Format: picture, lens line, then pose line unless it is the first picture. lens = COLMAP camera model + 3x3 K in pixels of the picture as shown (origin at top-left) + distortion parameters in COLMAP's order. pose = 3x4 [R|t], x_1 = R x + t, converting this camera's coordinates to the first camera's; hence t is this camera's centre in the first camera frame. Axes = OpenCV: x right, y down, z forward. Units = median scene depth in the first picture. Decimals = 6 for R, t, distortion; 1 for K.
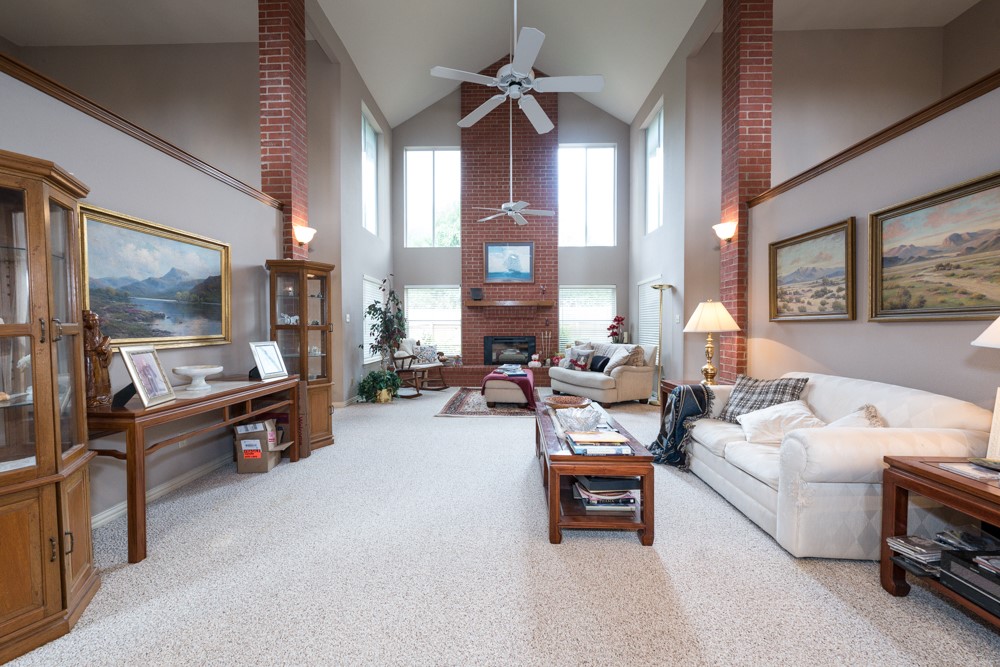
lens RADIAL K [[397.9, 0, 496.5], [0, 397.9, 335.2], [0, 0, 1]] dist [0.001215, -0.000754]
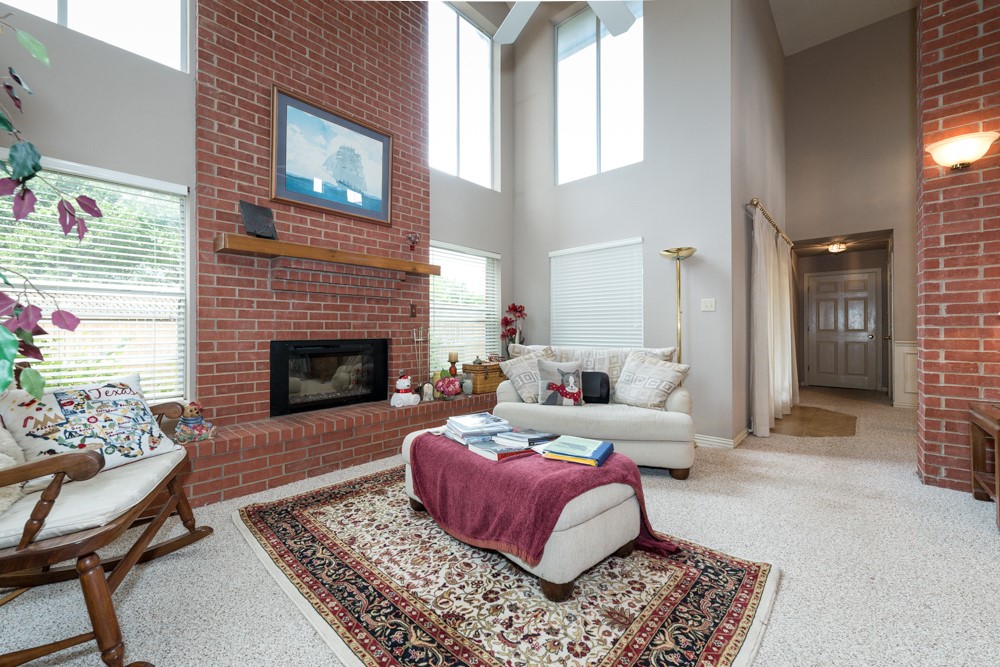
lens RADIAL K [[397.9, 0, 499.1], [0, 397.9, 327.9], [0, 0, 1]] dist [0.001215, -0.000754]
pose [[0.654664, 0.004197, 0.755908, -0.358441], [0.018066, 0.999612, -0.021196, 0.005565], [-0.755704, 0.027532, 0.654335, 1.235467]]
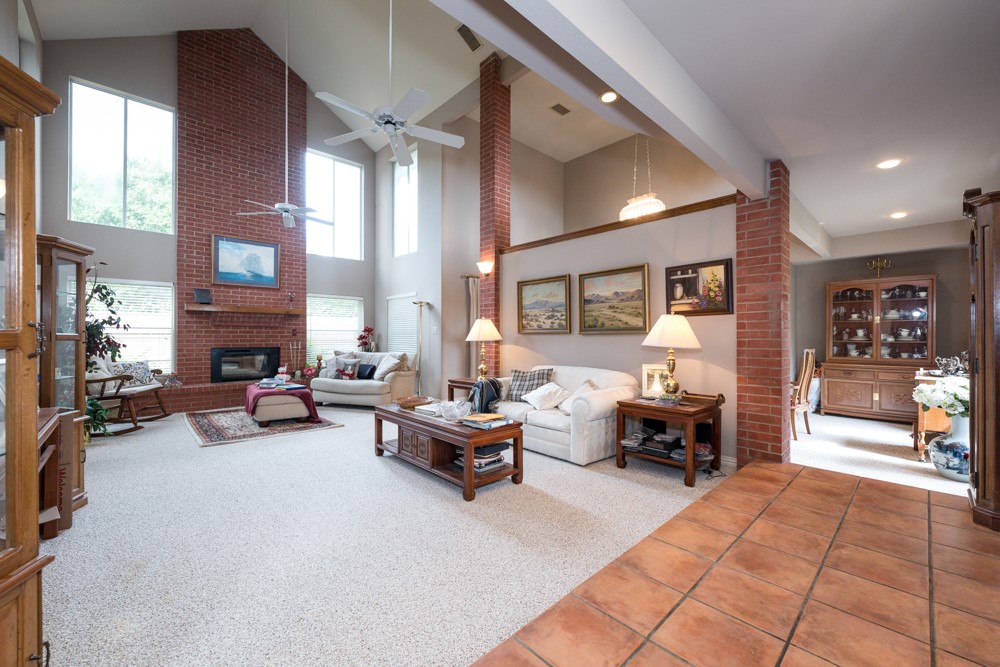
lens RADIAL K [[397.9, 0, 499.8], [0, 397.9, 334.8], [0, 0, 1]] dist [0.001215, -0.000754]
pose [[0.709269, 0.005708, 0.704915, -0.390943], [0.012812, 0.999698, -0.020986, 0.000737], [-0.704821, 0.023916, 0.708982, -0.010090]]
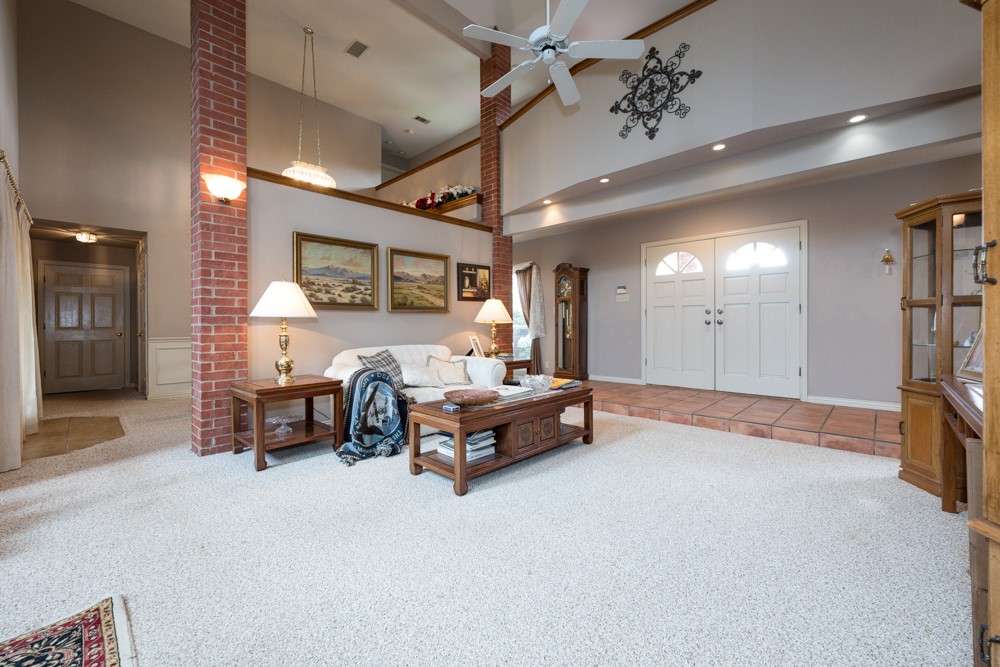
lens RADIAL K [[397.9, 0, 500.0], [0, 397.9, 325.4], [0, 0, 1]] dist [0.001215, -0.000754]
pose [[-0.745948, 0.004546, 0.665989, -0.363525], [0.021619, 0.999615, 0.017391, 0.003139], [-0.665654, 0.027371, -0.745759, 1.330148]]
